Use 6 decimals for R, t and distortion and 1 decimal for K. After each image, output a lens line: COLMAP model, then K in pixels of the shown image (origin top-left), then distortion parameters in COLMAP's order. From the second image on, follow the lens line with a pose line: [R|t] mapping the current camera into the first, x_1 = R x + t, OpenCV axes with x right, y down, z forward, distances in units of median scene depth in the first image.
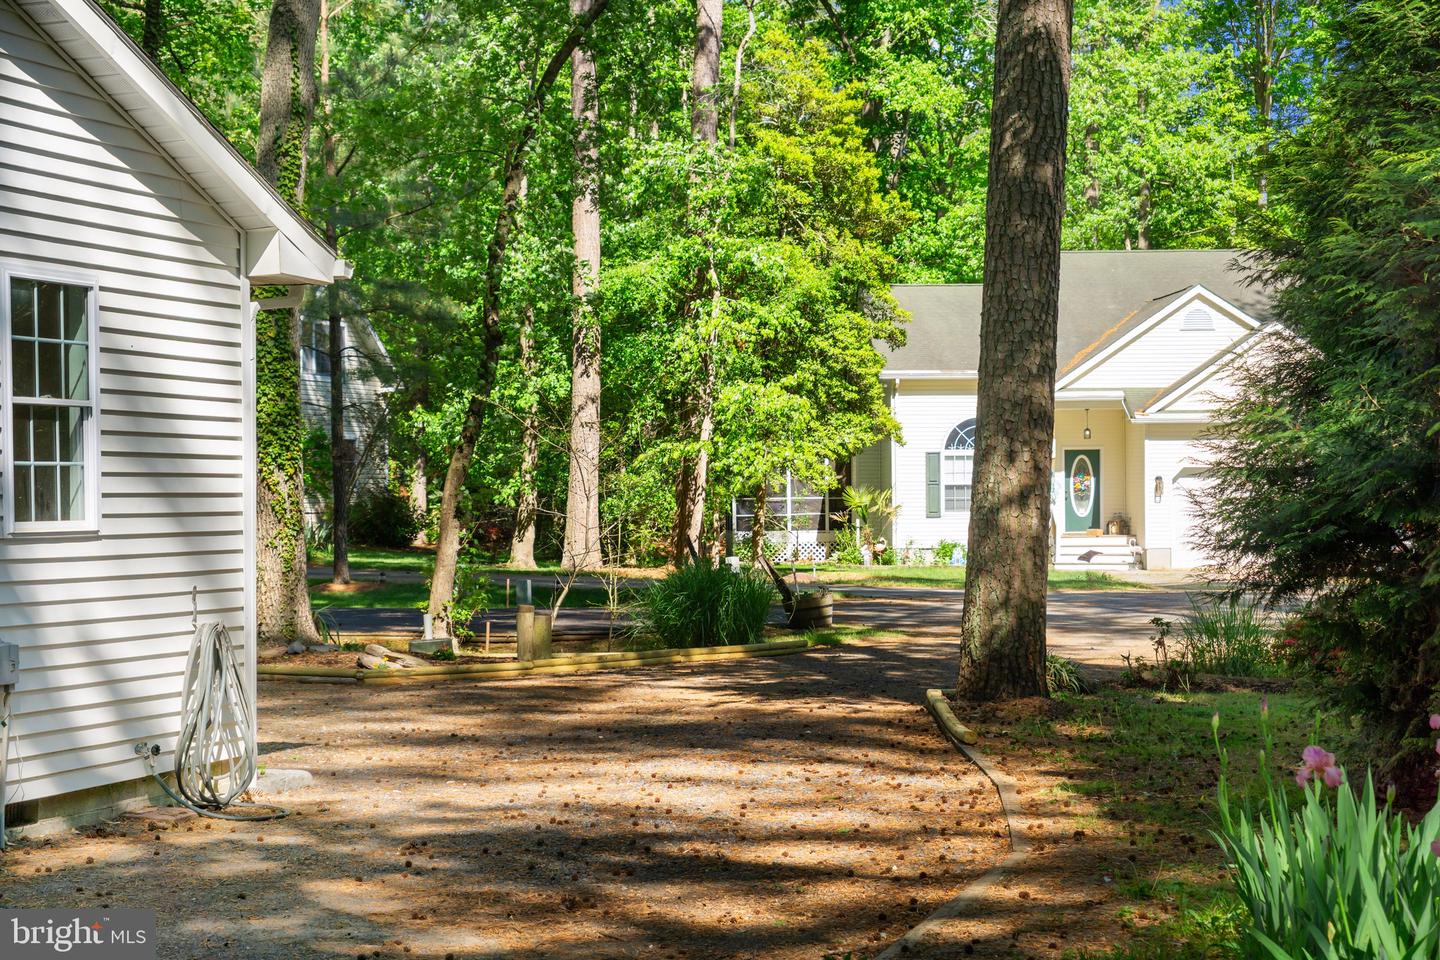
lens RADIAL K [[2460.1, 0, 720.0], [0, 2460.1, 480.0], [0, 0, 1]] dist [0.363474, -0.000426]
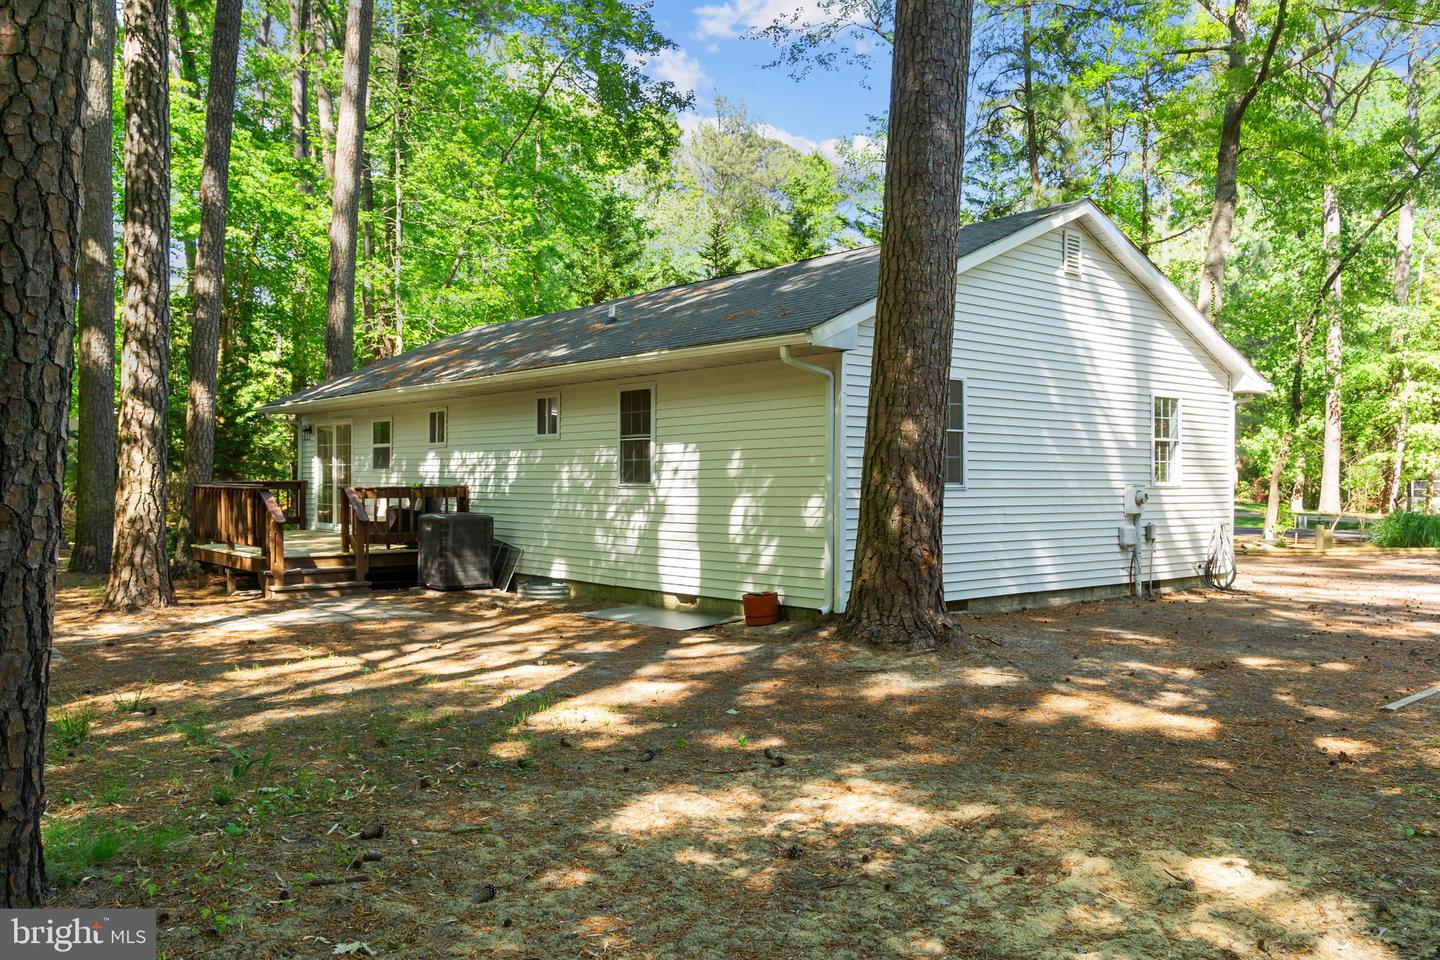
lens RADIAL K [[1112.5, 0, 720.0], [0, 1112.5, 480.0], [0, 0, 1]] dist [0.005118, 0.005346]
pose [[0.857461, 0.015929, -0.514302, -0.022599], [-0.010368, 0.999853, 0.013682, 0.000781], [0.514444, -0.006400, 0.857500, -0.137638]]
